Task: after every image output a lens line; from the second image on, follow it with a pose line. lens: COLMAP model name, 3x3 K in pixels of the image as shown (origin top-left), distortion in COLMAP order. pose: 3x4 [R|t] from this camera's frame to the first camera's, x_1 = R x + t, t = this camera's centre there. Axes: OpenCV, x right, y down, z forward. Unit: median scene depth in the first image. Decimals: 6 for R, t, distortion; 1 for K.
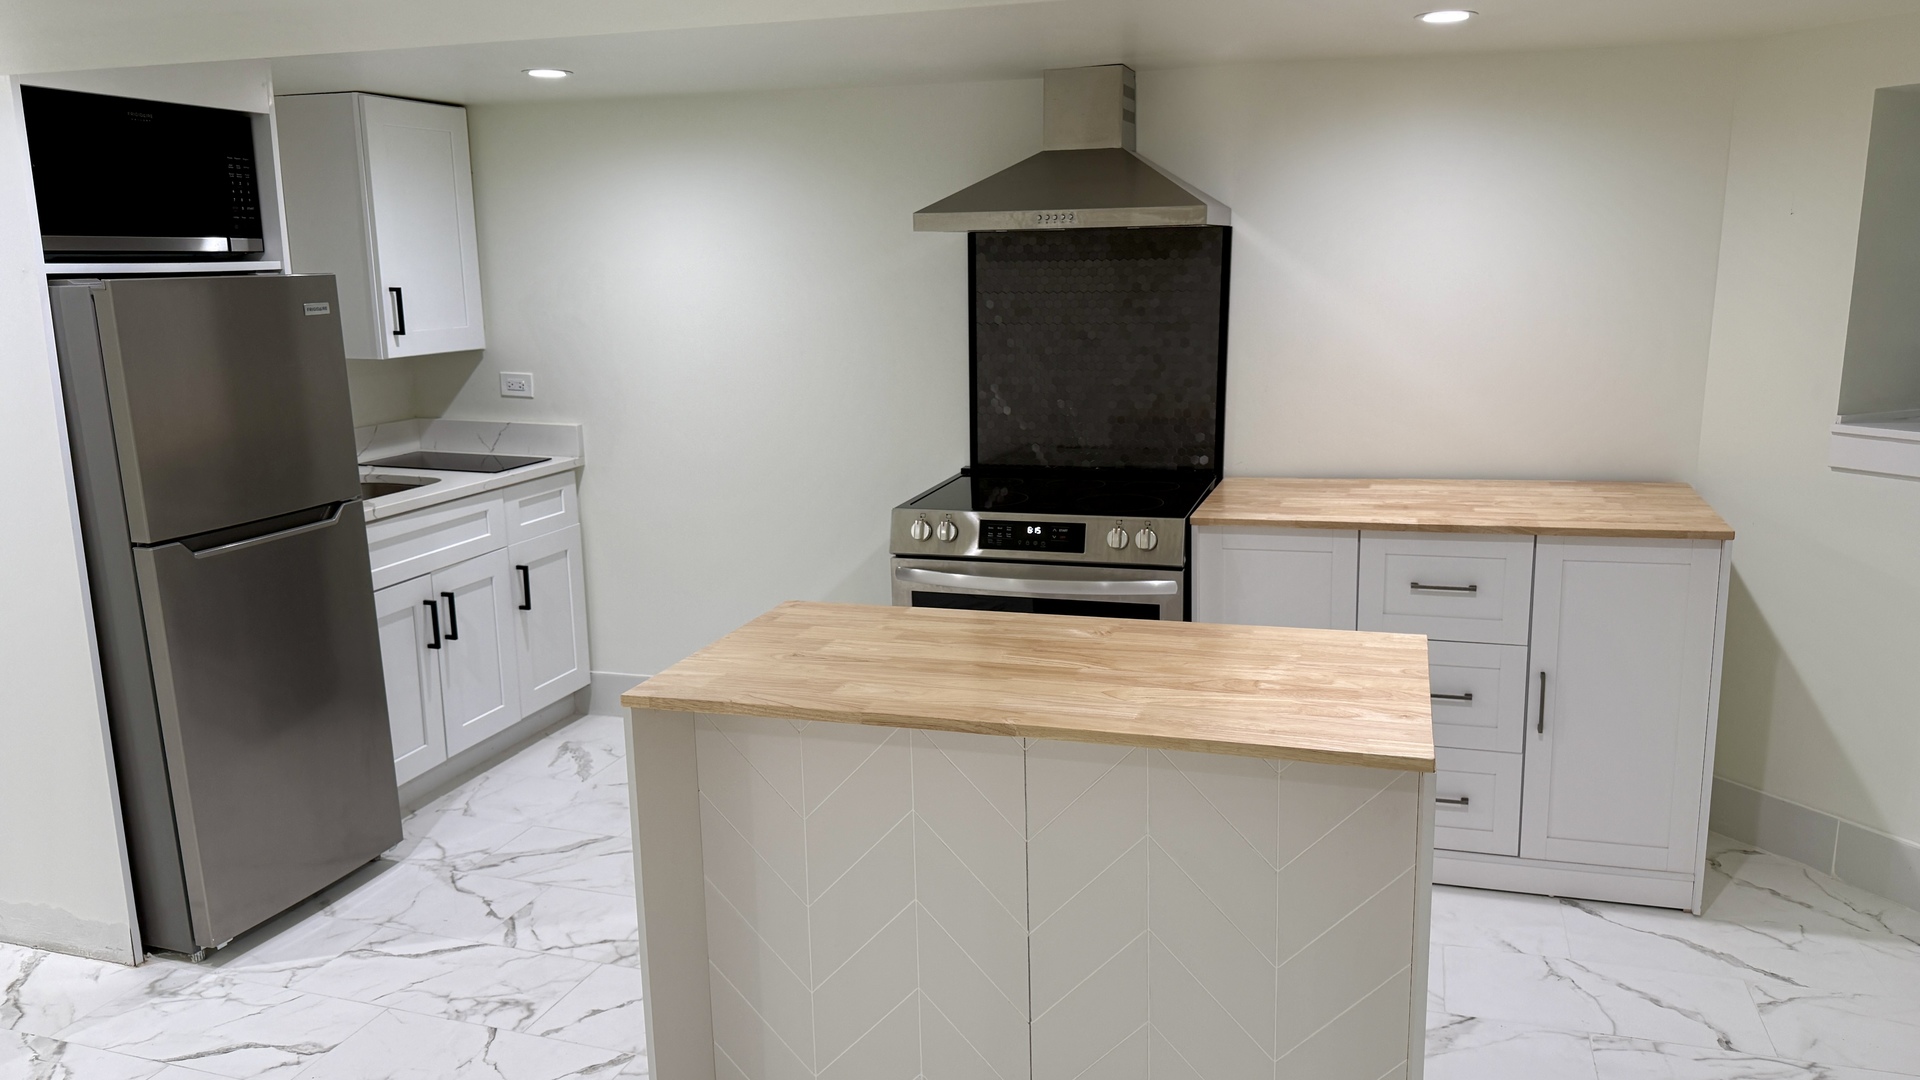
lens RADIAL K [[1362.3, 0, 961.8], [0, 1362.3, 548.6], [0, 0, 1]] dist [0.048136, -0.054795]
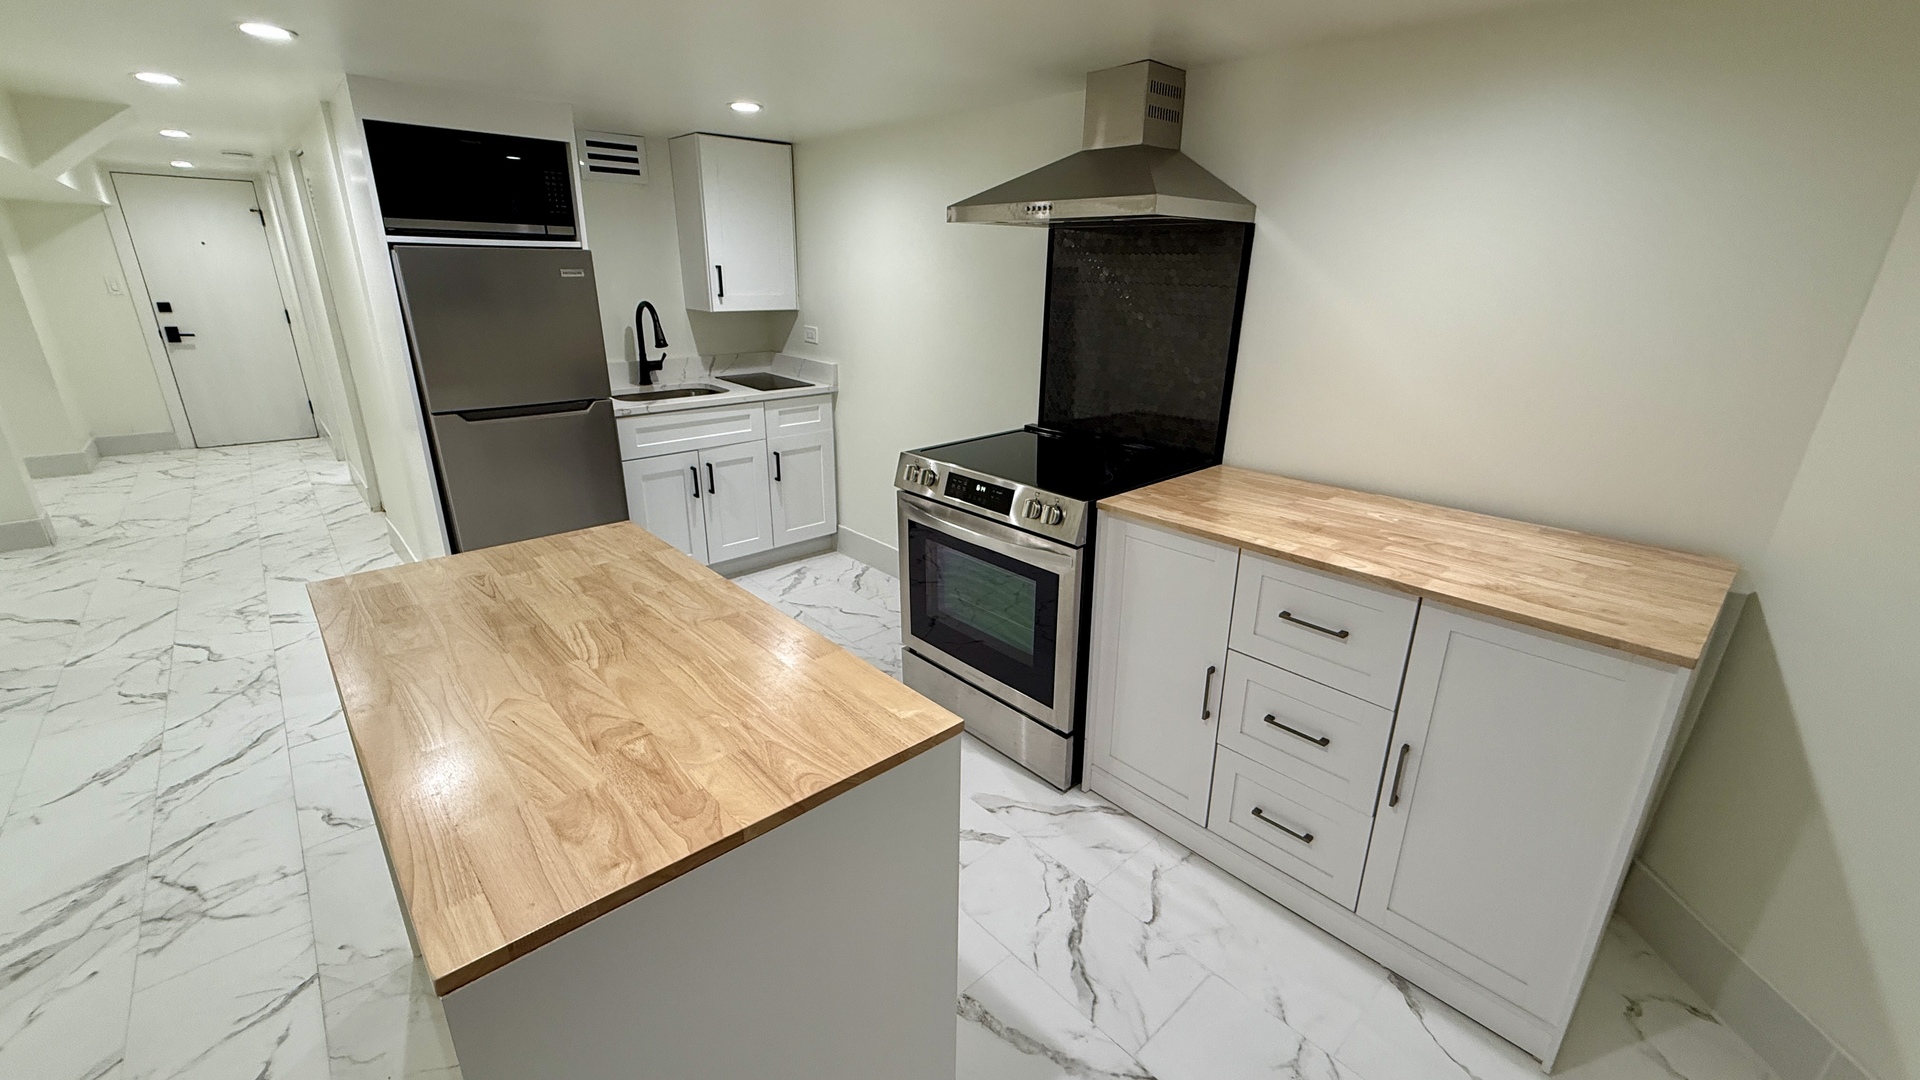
lens RADIAL K [[764.5, 0, 954.3], [0, 764.5, 541.6], [0, 0, 1]] dist [-0.000871, 0.000515]
pose [[0.865123, 0.195972, -0.461689, 0.352441], [-0.132353, 0.977079, 0.166730, -0.076803], [0.483781, -0.083136, 0.871231, 0.418754]]
